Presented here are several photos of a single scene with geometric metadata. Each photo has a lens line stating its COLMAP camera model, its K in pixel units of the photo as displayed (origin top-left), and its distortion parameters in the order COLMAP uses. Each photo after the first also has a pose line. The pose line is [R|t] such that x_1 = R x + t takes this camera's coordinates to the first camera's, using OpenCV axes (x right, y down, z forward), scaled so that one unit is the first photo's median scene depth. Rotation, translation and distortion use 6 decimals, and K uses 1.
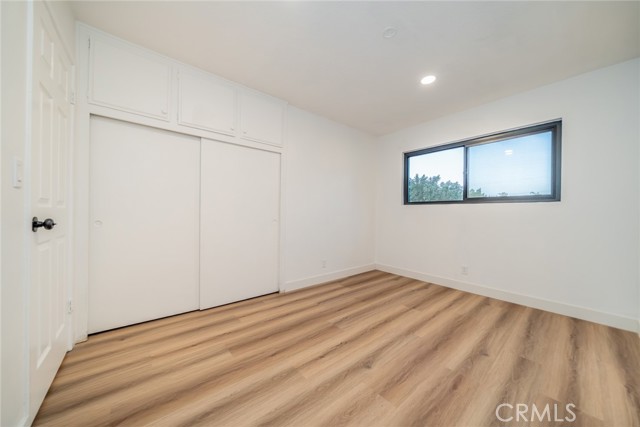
lens RADIAL K [[217.4, 0, 316.9], [0, 217.4, 214.2], [0, 0, 1]] dist [-0.004475, -0.000242]
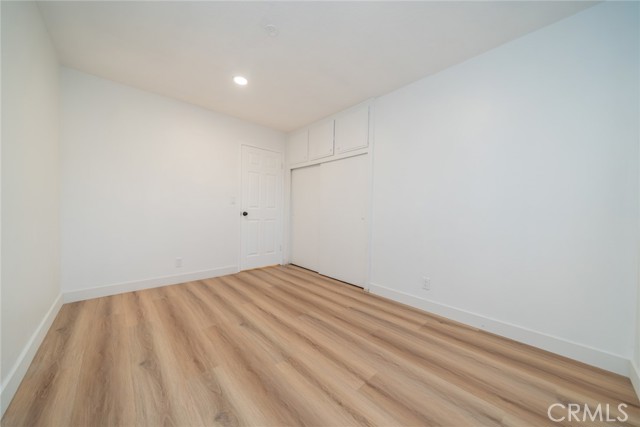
lens RADIAL K [[217.4, 0, 316.9], [0, 217.4, 214.2], [0, 0, 1]] dist [-0.004475, -0.000242]
pose [[0.064650, -0.002113, -0.997906, 1.169036], [-0.018843, 0.999817, -0.003338, 0.021563], [0.997730, 0.019019, 0.064599, 1.000009]]
